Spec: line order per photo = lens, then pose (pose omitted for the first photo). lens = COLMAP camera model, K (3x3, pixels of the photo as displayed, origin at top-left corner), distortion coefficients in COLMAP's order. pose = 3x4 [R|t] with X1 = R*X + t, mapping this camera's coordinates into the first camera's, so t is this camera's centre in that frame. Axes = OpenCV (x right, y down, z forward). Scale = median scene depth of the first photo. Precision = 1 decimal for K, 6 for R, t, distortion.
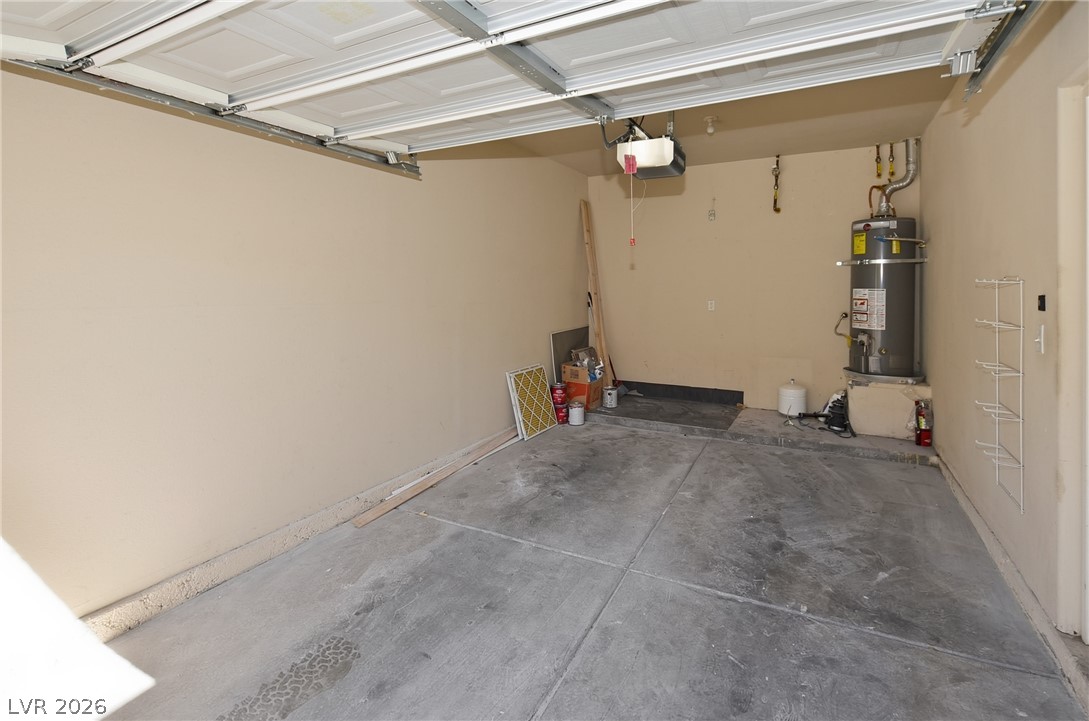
lens RADIAL K [[513.2, 0, 558.6], [0, 513.2, 288.6], [0, 0, 1]] dist [0.003580, -0.001020]
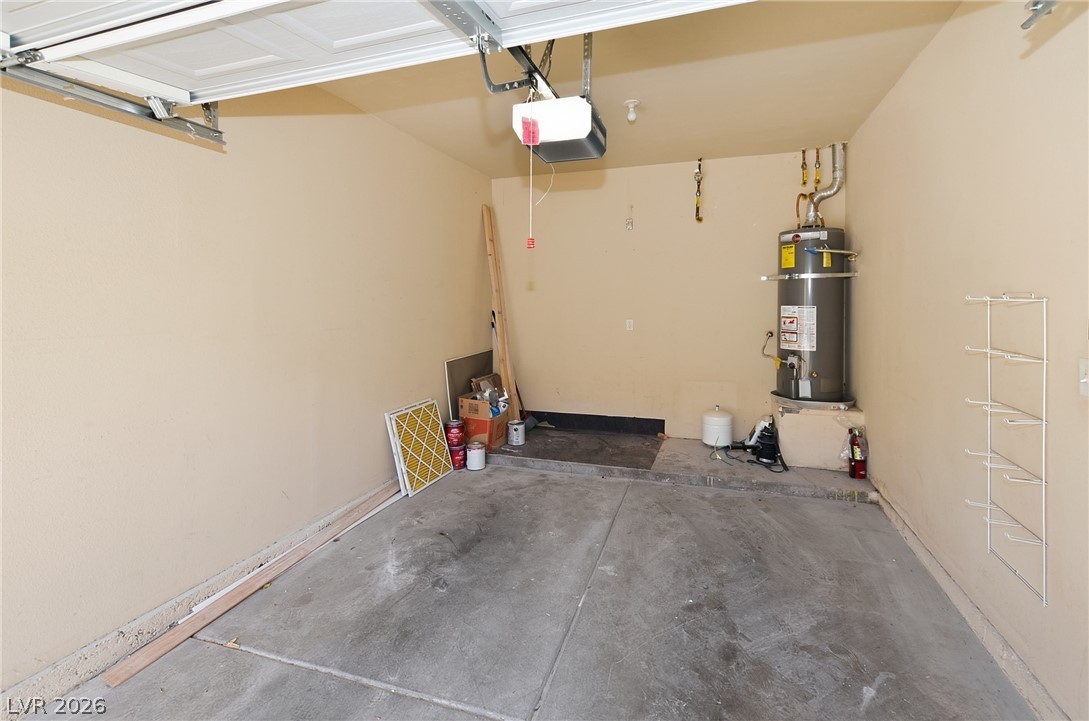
lens RADIAL K [[513.2, 0, 541.7], [0, 513.2, 297.4], [0, 0, 1]] dist [0.003580, -0.001020]
pose [[0.990899, -0.003345, 0.134568, 0.035963], [0.005121, 0.999904, -0.012848, -0.005964], [-0.134512, 0.013420, 0.990821, 0.186521]]
